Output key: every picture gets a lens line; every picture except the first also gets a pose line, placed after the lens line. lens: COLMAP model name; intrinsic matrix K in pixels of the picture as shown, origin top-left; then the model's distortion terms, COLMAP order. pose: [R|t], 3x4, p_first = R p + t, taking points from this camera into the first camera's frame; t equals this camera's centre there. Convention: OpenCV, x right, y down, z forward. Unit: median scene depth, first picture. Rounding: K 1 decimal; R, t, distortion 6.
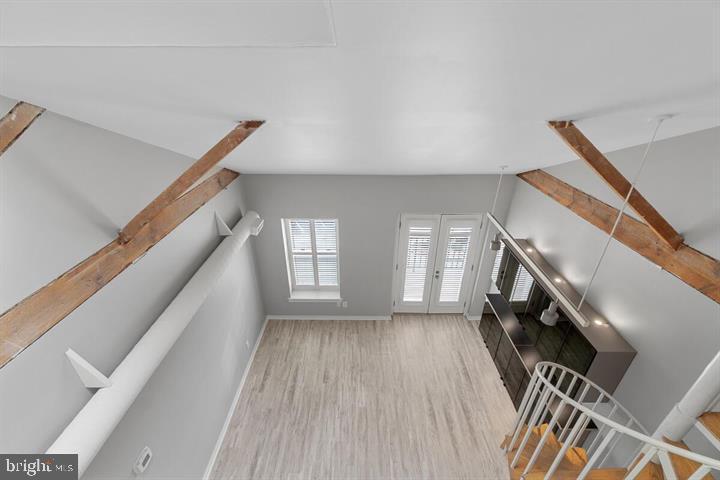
lens RADIAL K [[314.7, 0, 356.2], [0, 314.7, 239.4], [0, 0, 1]] dist [-0.000986, 0.000105]
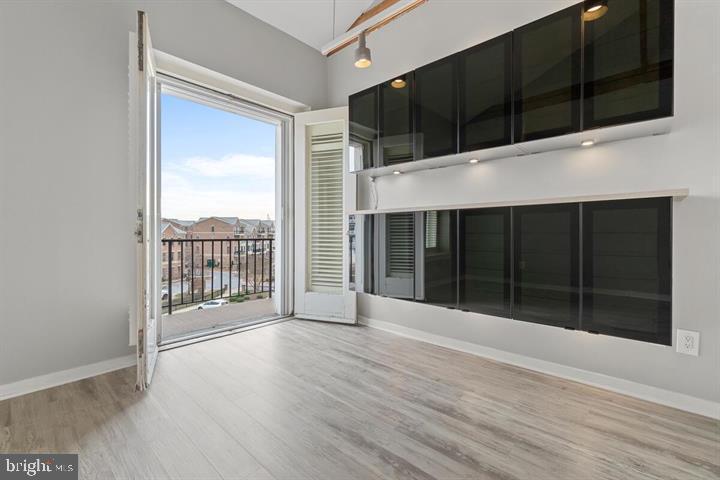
lens RADIAL K [[318.2, 0, 359.3], [0, 318.2, 232.9], [0, 0, 1]] dist [-0.001482, -0.000090]
pose [[0.663878, -0.002162, 0.747838, 0.004410], [0.354478, 0.881430, -0.312132, 0.443035], [-0.658492, 0.472309, 0.585928, 0.752013]]
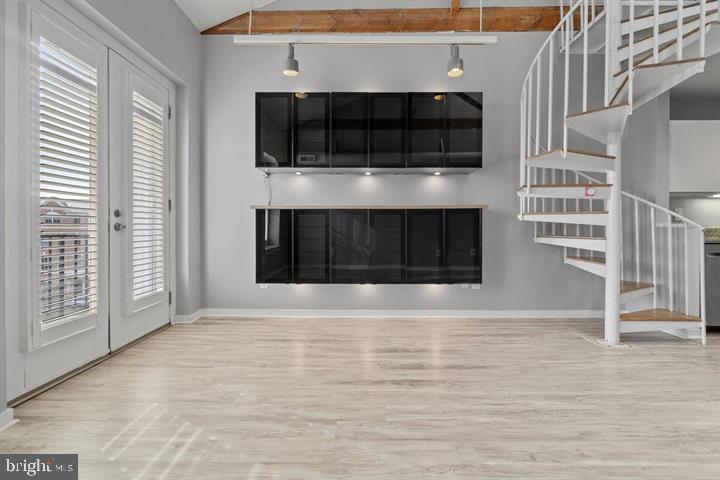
lens RADIAL K [[314.5, 0, 361.1], [0, 314.5, 230.1], [0, 0, 1]] dist [-0.002741, -0.000123]
pose [[-0.008040, -0.011289, 0.999904, -0.175645], [0.473388, 0.880747, 0.013750, 0.335462], [-0.880817, 0.473453, -0.001737, 0.952148]]
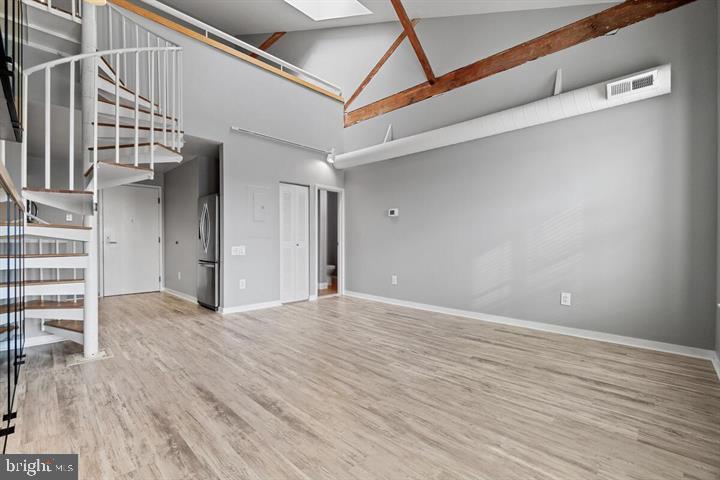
lens RADIAL K [[310.7, 0, 353.8], [0, 310.7, 243.8], [0, 0, 1]] dist [0.000222, 0.000116]
pose [[-0.697553, 0.001211, -0.716532, 0.450205], [-0.343465, 0.877061, 0.335850, 0.198585], [0.628849, 0.480377, -0.611380, 1.201336]]
